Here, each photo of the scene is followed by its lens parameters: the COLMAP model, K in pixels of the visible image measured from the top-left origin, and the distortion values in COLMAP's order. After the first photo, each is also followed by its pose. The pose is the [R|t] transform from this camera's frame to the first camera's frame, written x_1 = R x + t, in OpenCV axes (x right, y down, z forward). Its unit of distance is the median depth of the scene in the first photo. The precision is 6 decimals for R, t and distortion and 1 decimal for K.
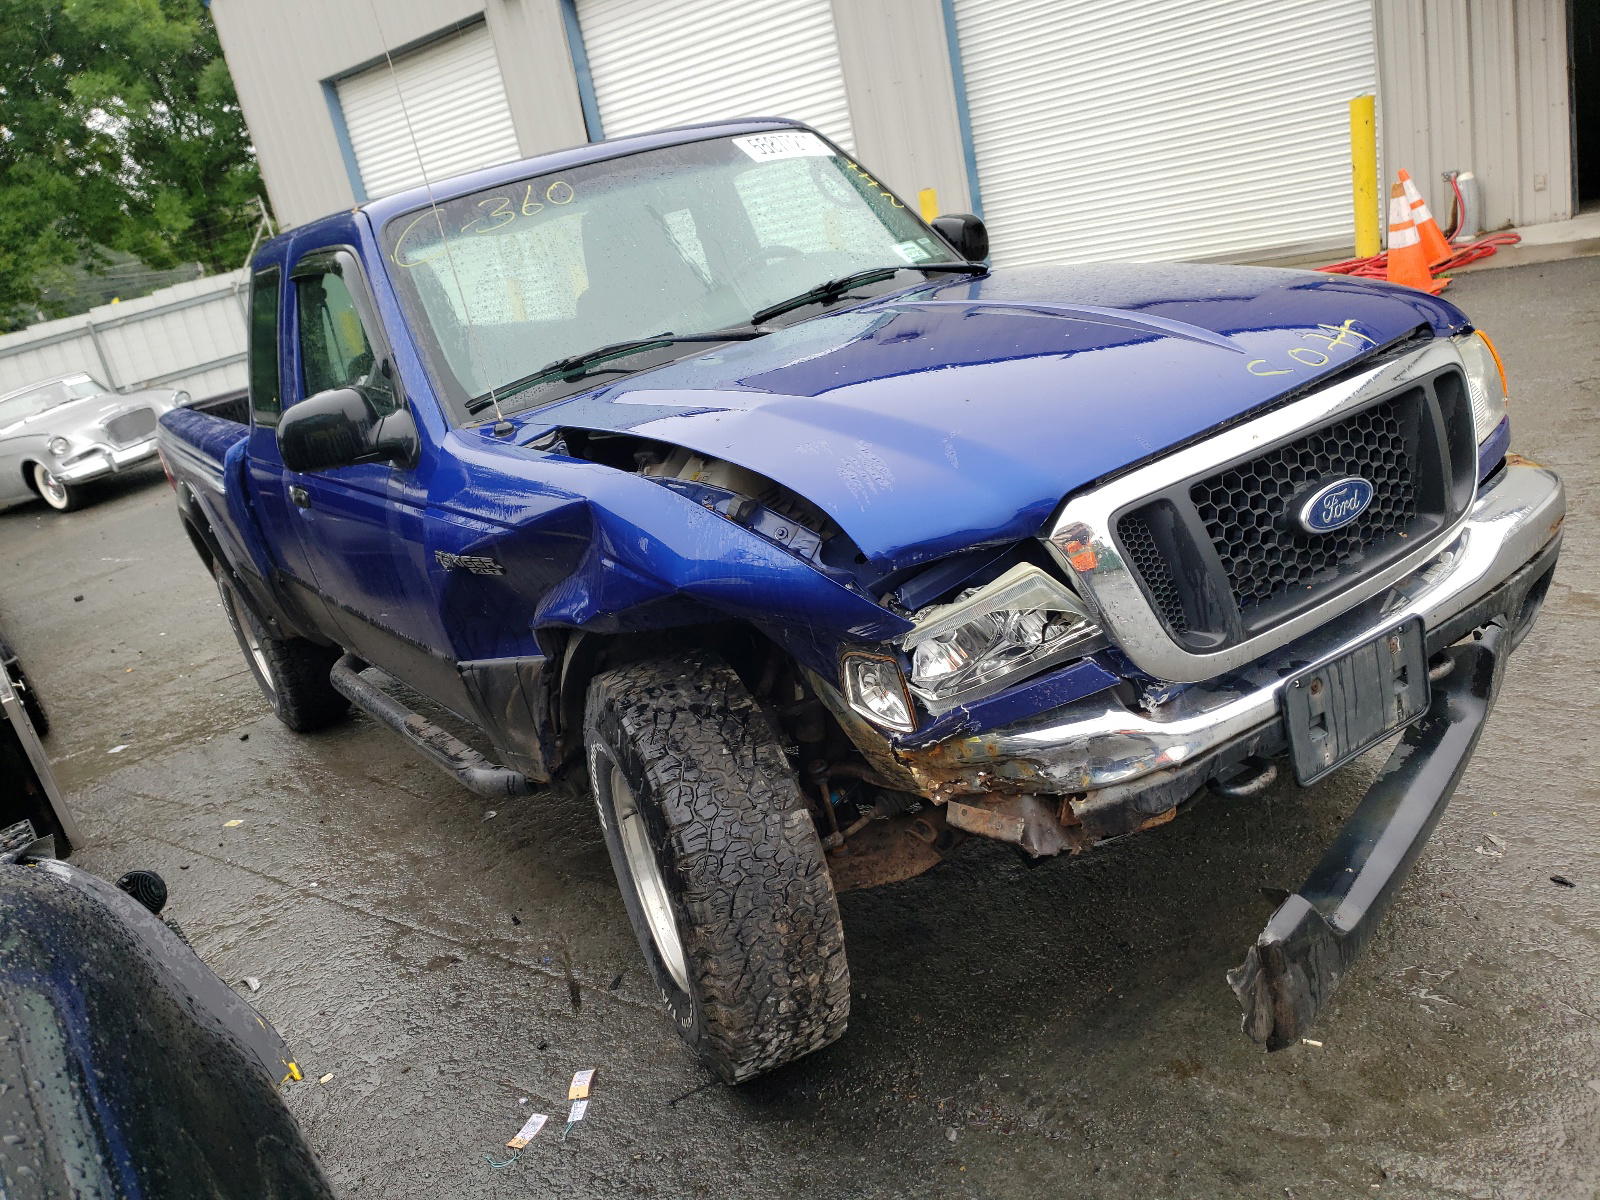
lens RADIAL K [[1209.3, 0, 799.7], [0, 1209.3, 591.7], [0, 0, 1]] dist [0.026502, -0.005508]
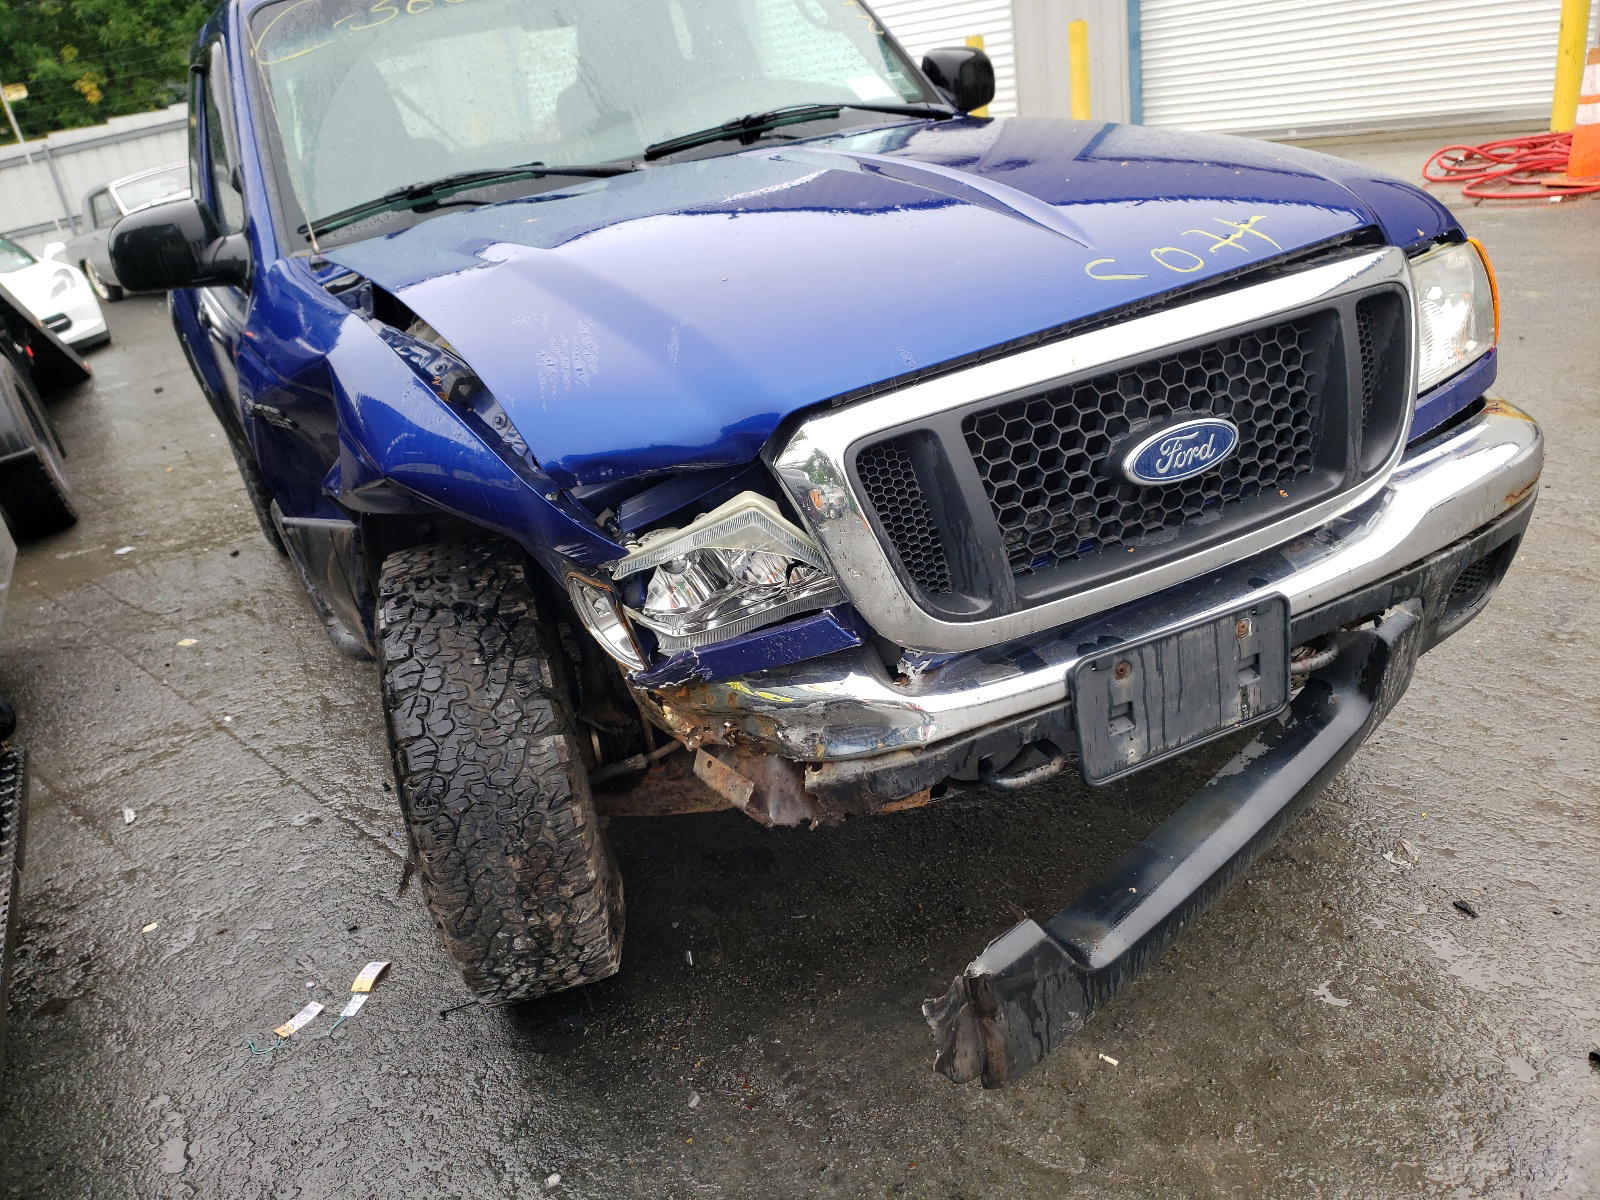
lens RADIAL K [[1222.0, 0, 798.0], [0, 1222.0, 601.7], [0, 0, 1]] dist [0.071054, -0.089054]
pose [[0.990462, 0.106732, -0.087144, 0.256915], [-0.094528, 0.986485, 0.133832, -0.055295], [0.100251, -0.124318, 0.987165, 0.150381]]
